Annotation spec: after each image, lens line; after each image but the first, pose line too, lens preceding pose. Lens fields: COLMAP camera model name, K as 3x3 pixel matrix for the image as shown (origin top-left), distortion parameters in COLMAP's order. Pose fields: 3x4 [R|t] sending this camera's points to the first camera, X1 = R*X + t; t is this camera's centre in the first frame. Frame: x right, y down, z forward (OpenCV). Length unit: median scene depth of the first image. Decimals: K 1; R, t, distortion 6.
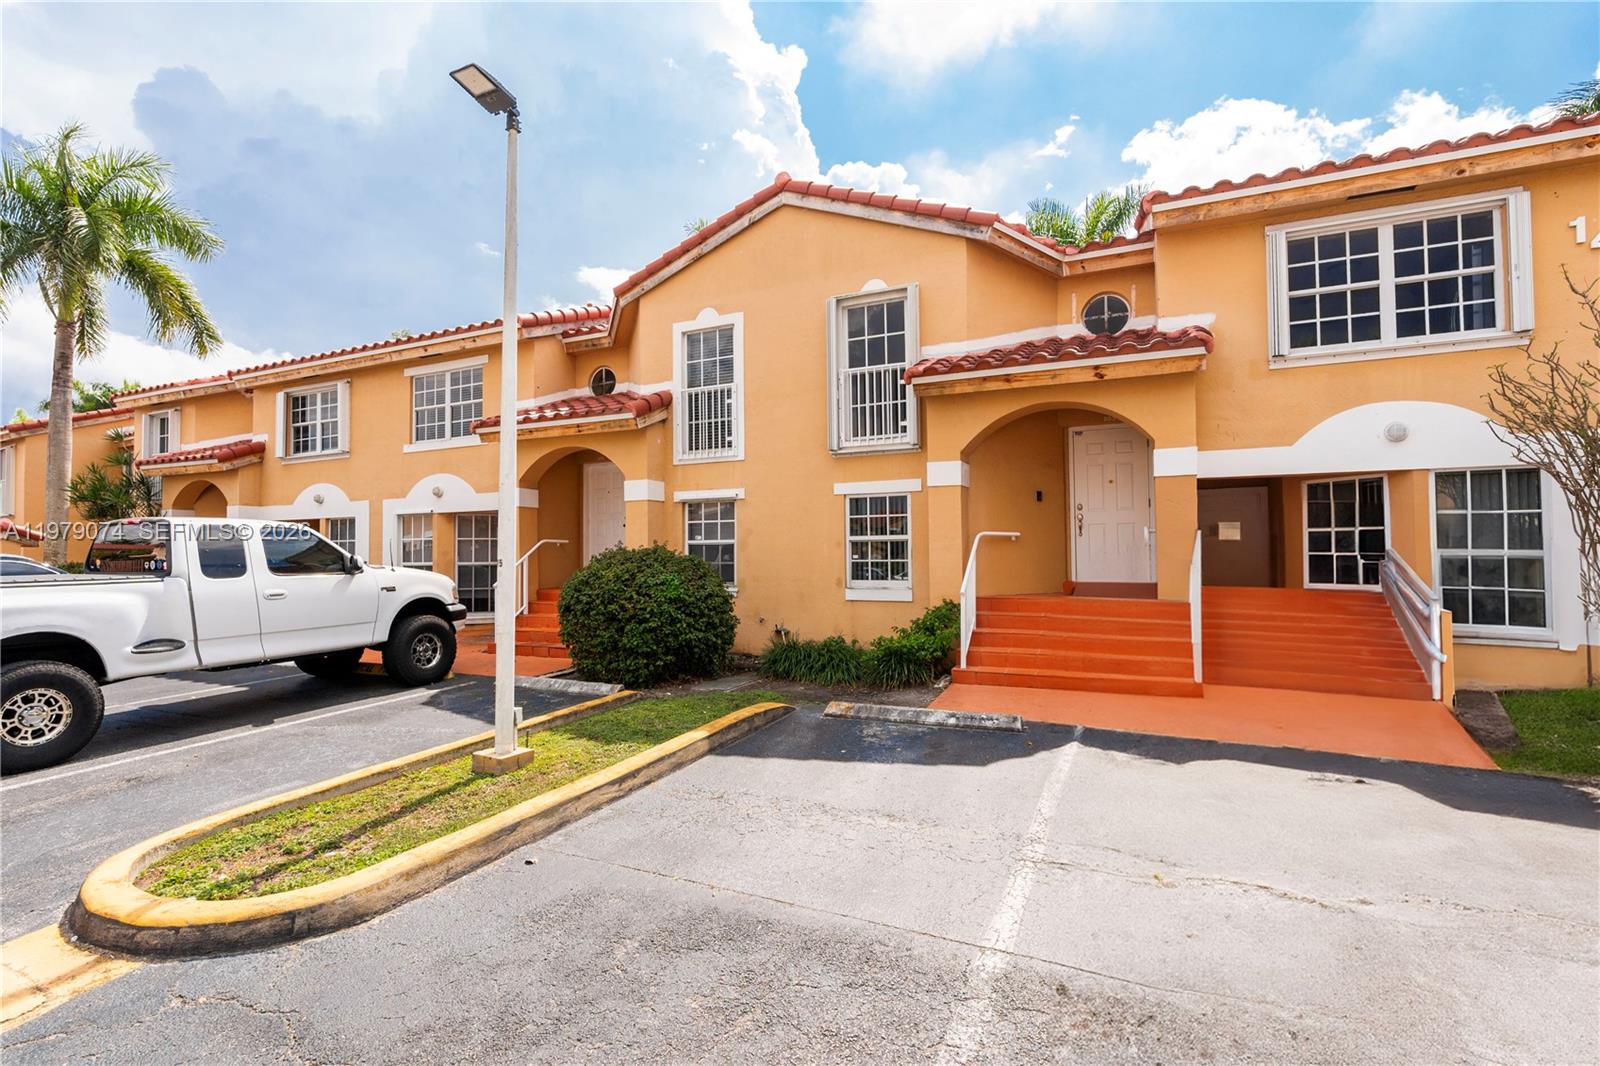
lens RADIAL K [[737.5, 0, 797.5], [0, 737.5, 531.9], [0, 0, 1]] dist [-0.008548, 0.002053]
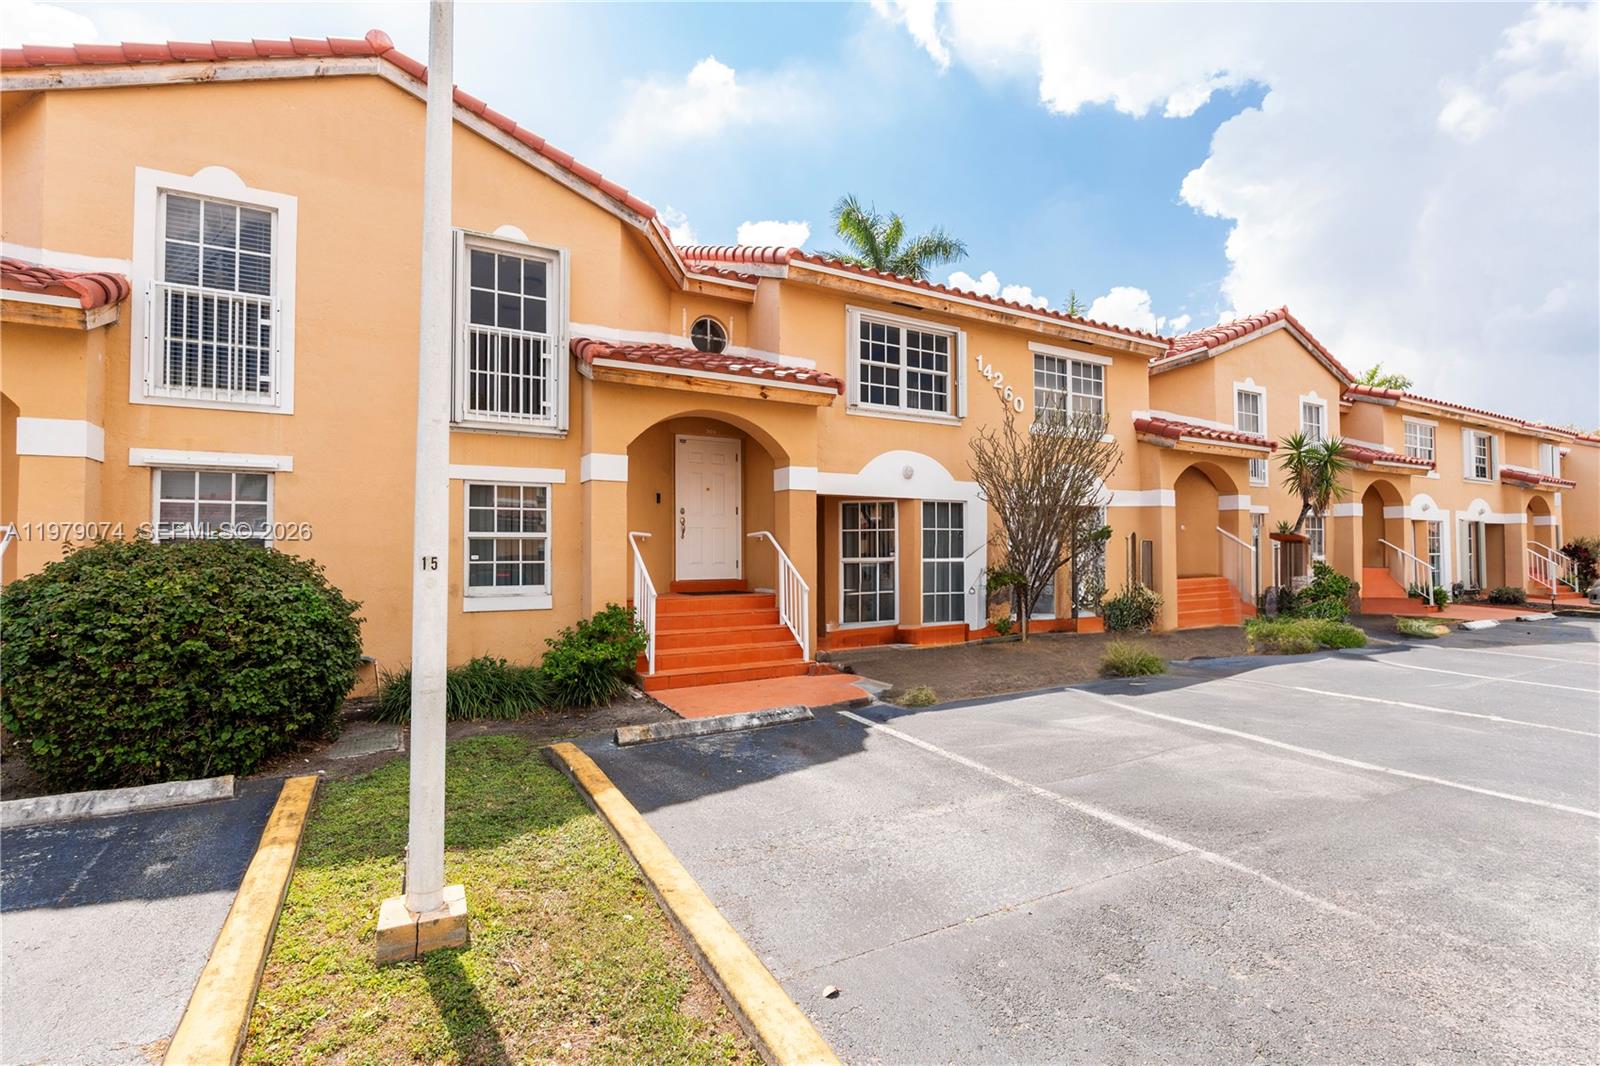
lens RADIAL K [[737.5, 0, 797.5], [0, 737.5, 531.9], [0, 0, 1]] dist [-0.008548, 0.002053]
pose [[0.583013, 0.030269, 0.811899, -0.396805], [-0.025918, 0.999490, -0.018652, 0.012430], [-0.812049, -0.010169, 0.583500, 0.261068]]
